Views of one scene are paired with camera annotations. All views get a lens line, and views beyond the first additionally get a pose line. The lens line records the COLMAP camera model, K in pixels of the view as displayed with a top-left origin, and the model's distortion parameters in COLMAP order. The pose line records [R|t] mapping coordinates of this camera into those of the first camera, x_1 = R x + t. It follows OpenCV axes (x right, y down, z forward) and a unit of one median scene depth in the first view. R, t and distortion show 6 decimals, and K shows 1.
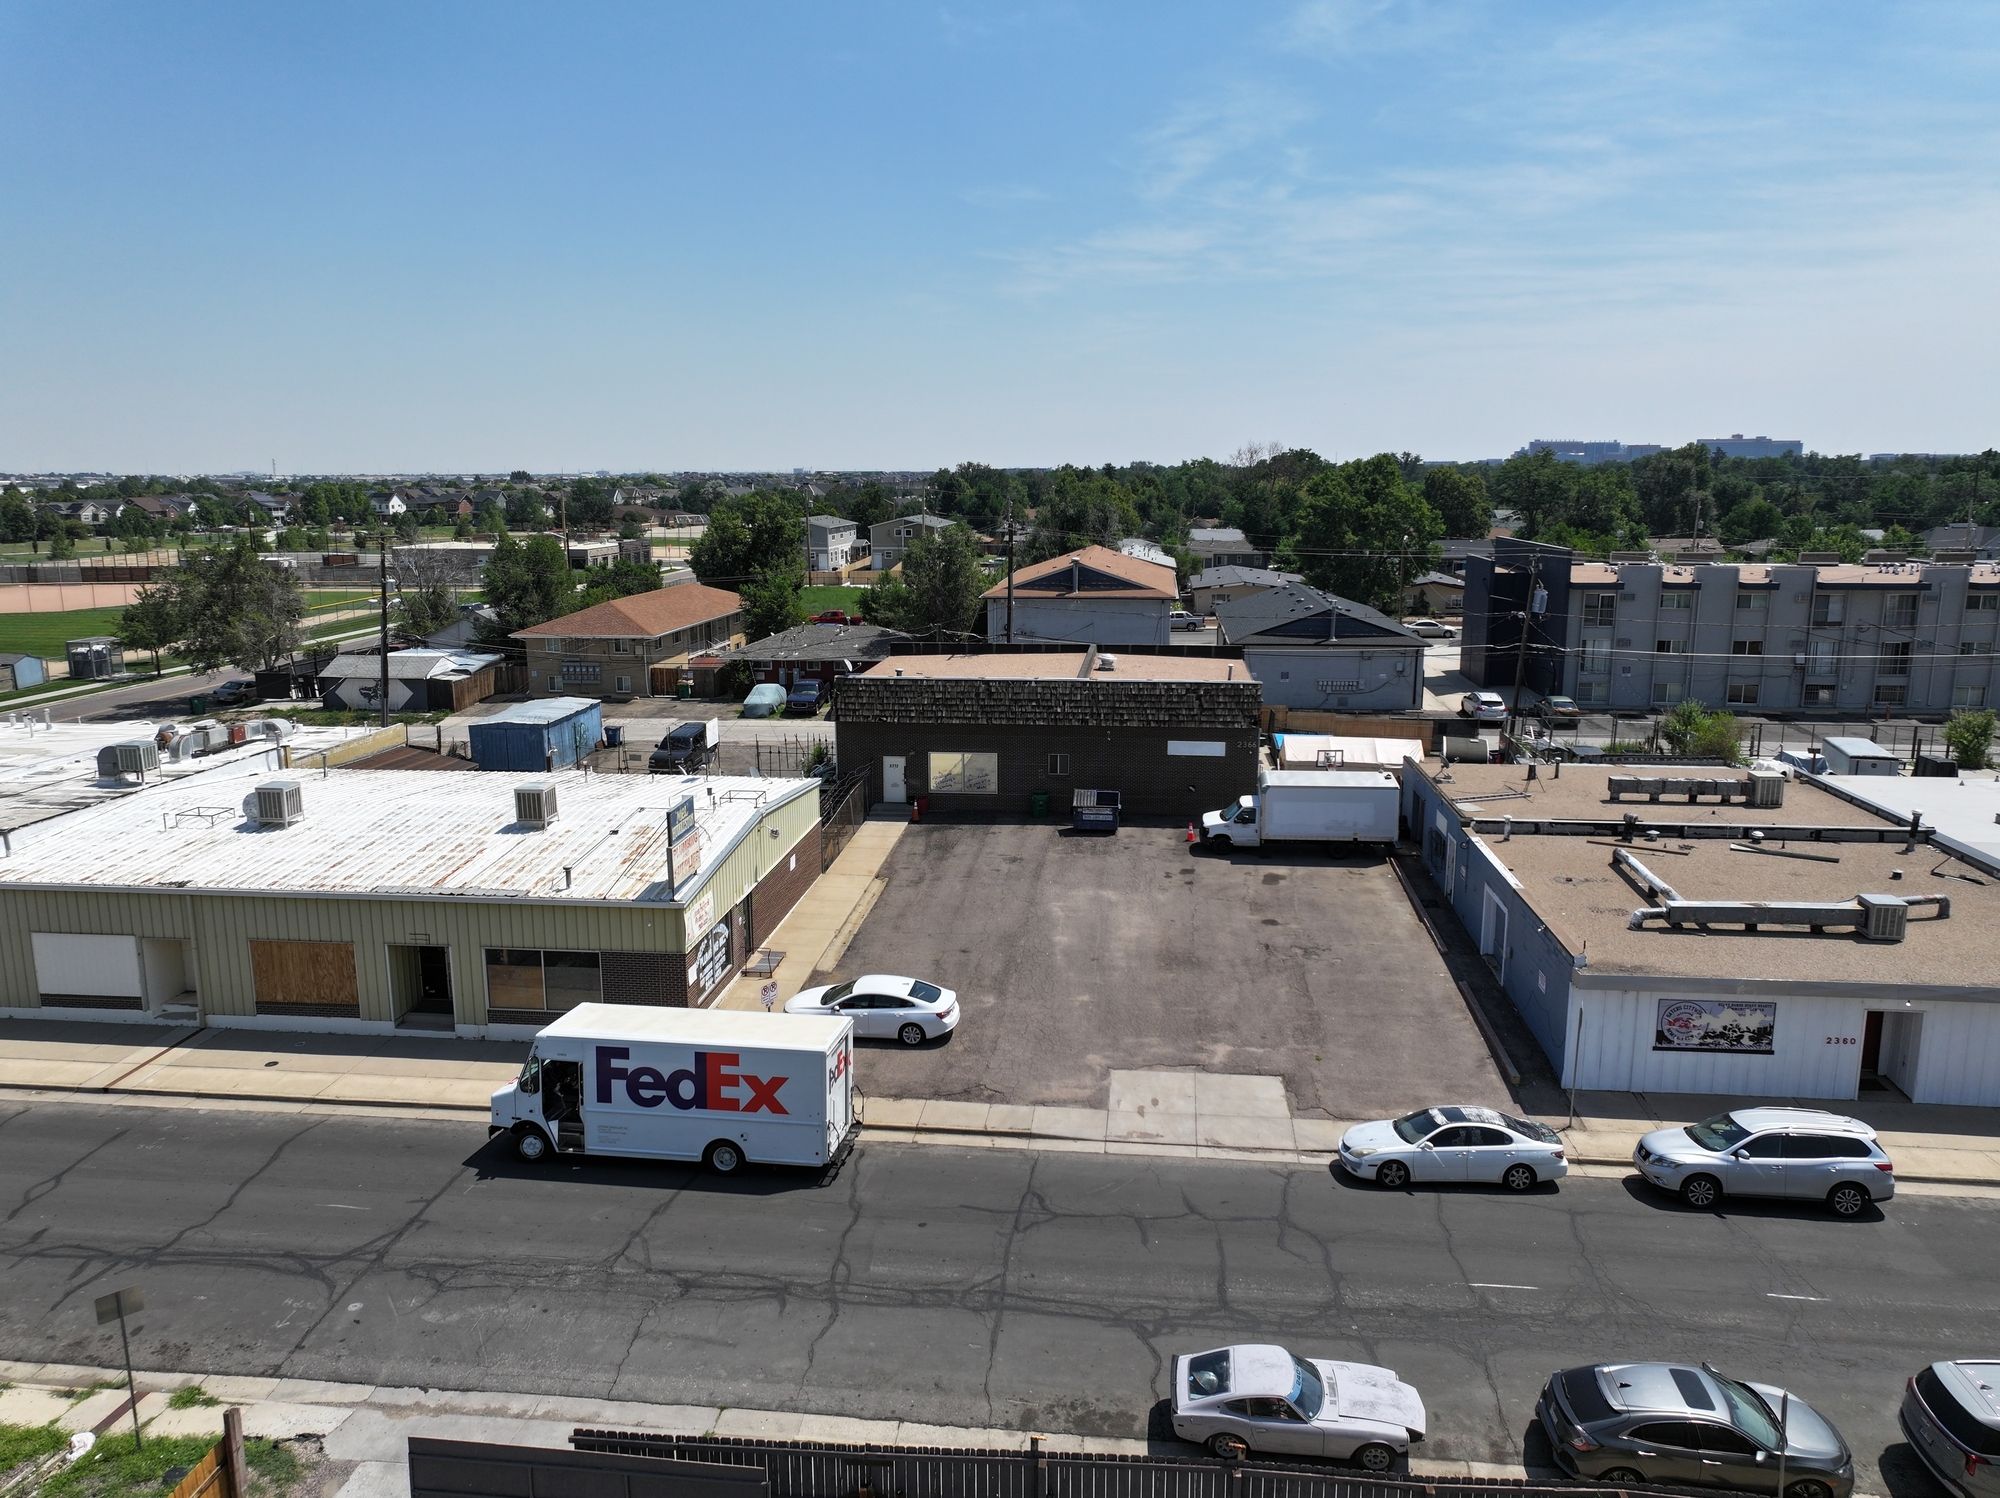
lens RADIAL K [[1396.6, 0, 1003.3], [0, 1396.6, 733.3], [0, 0, 1]] dist [-0.006902, 0.024189]
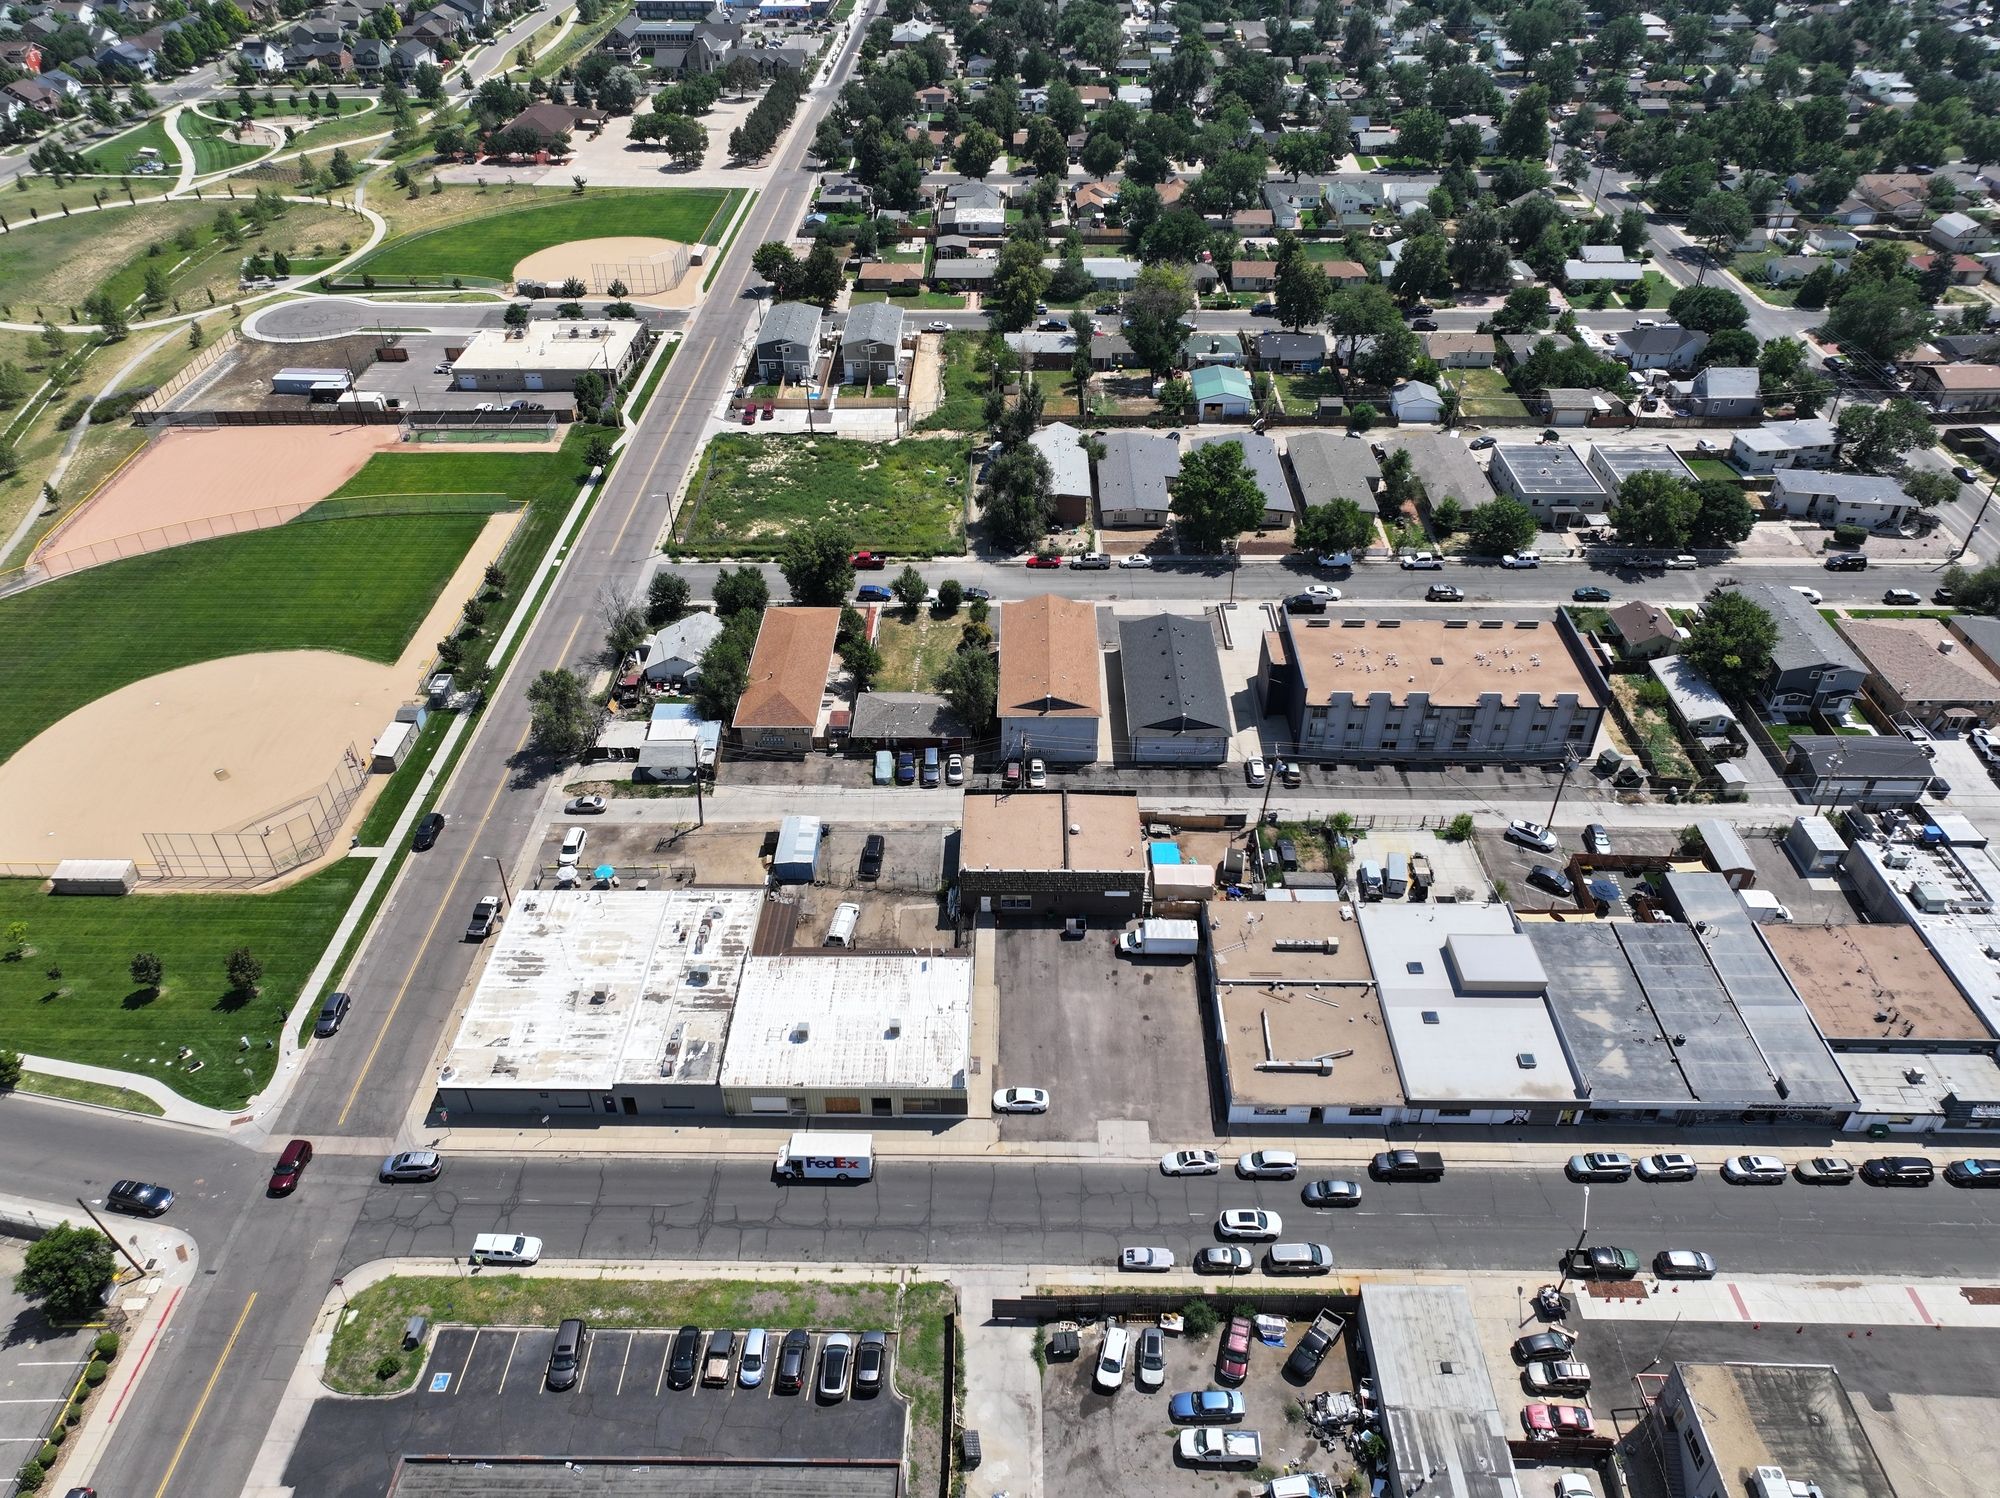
lens RADIAL K [[1396.6, 0, 988.9], [0, 1396.6, 738.5], [0, 0, 1]] dist [-0.006902, 0.024189]
pose [[0.996252, -0.058988, 0.063264, -0.318815], [0.024417, 0.893432, 0.448535, -1.954422], [-0.082981, -0.445309, 0.891524, -1.457140]]
